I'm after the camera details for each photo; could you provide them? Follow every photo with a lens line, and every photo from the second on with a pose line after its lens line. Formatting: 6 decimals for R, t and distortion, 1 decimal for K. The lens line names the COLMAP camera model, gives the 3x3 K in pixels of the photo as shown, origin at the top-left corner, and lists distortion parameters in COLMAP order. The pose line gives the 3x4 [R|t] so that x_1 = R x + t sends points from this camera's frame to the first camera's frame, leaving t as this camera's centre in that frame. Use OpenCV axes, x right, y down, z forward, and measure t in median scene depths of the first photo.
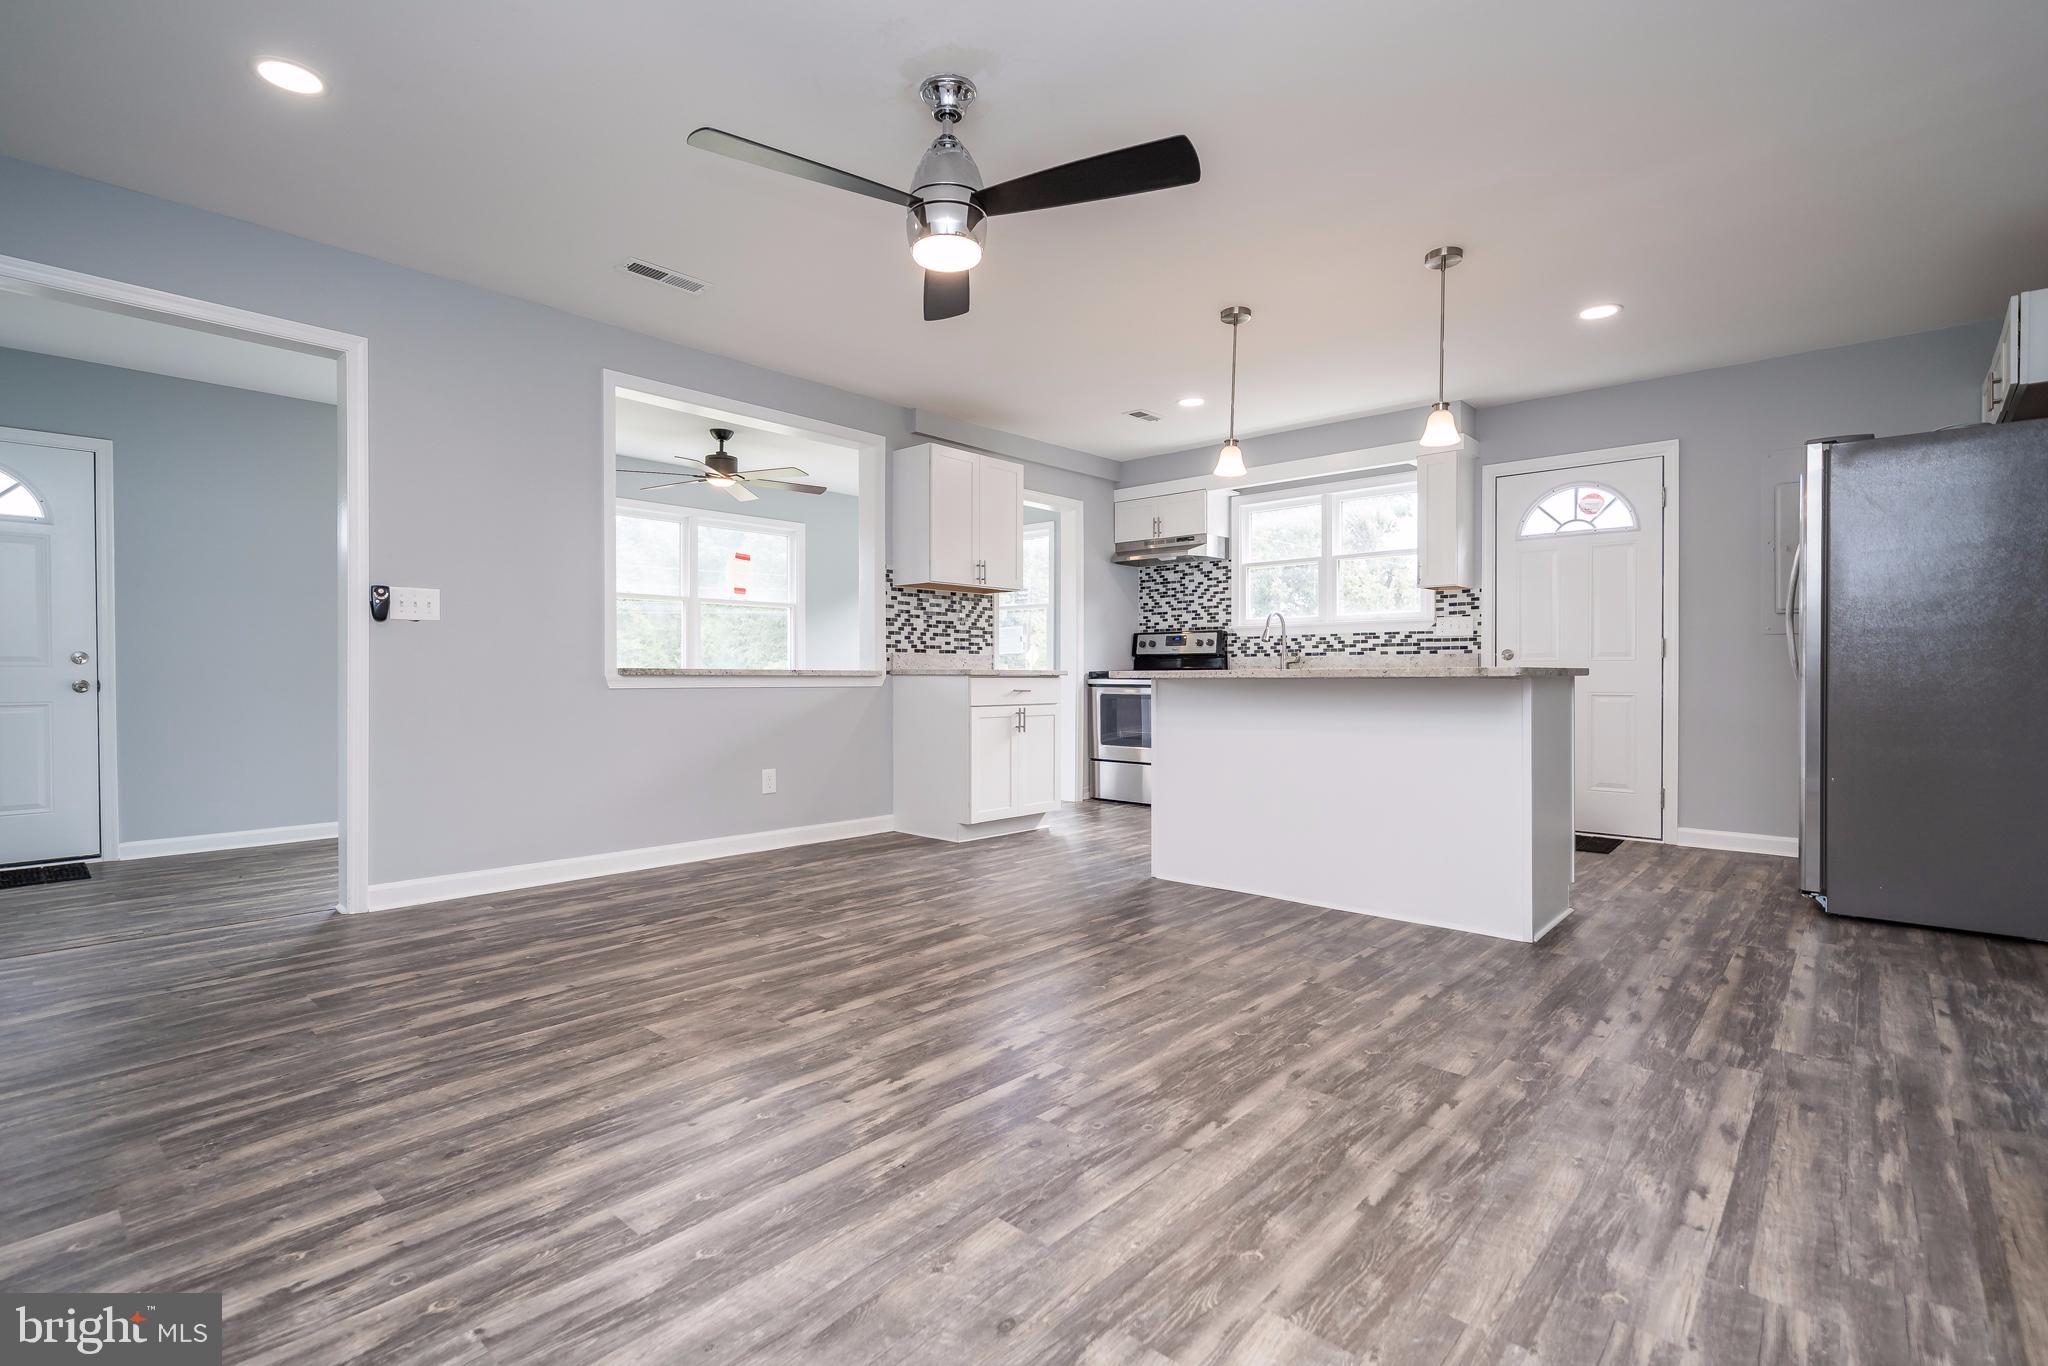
lens RADIAL K [[959.3, 0, 1013.4], [0, 959.3, 686.9], [0, 0, 1]] dist [-0.000176, 0.001541]
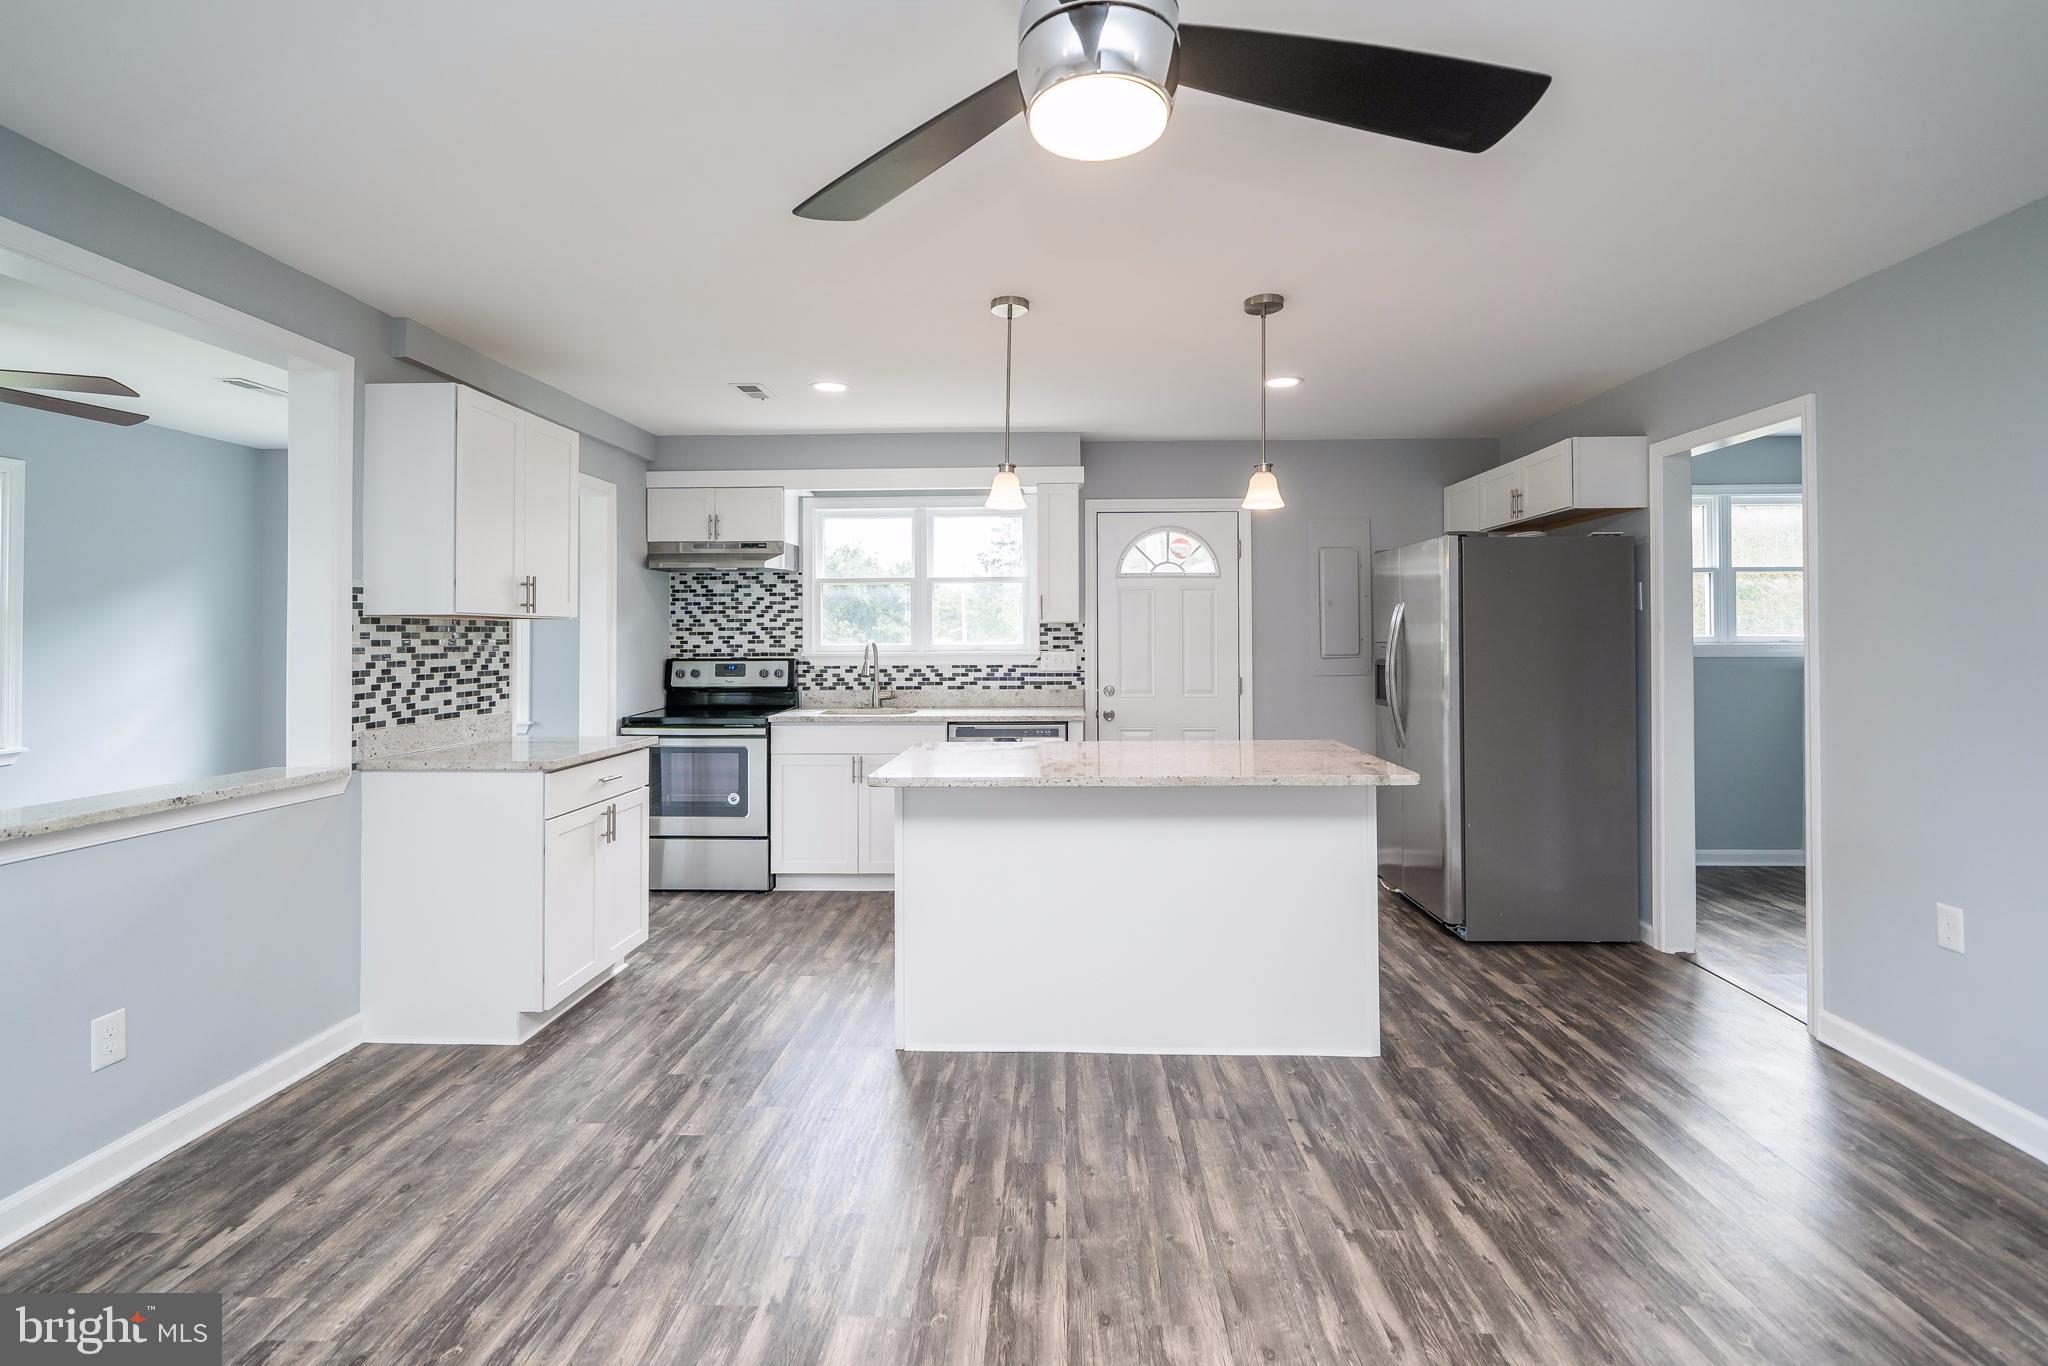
lens RADIAL K [[959.3, 0, 1045.9], [0, 959.3, 632.1], [0, 0, 1]] dist [-0.000176, 0.001541]
pose [[0.758940, 0.002663, 0.651155, -0.178944], [0.011313, 0.999787, -0.017274, -0.075930], [-0.651062, 0.020476, 0.758748, 0.276785]]
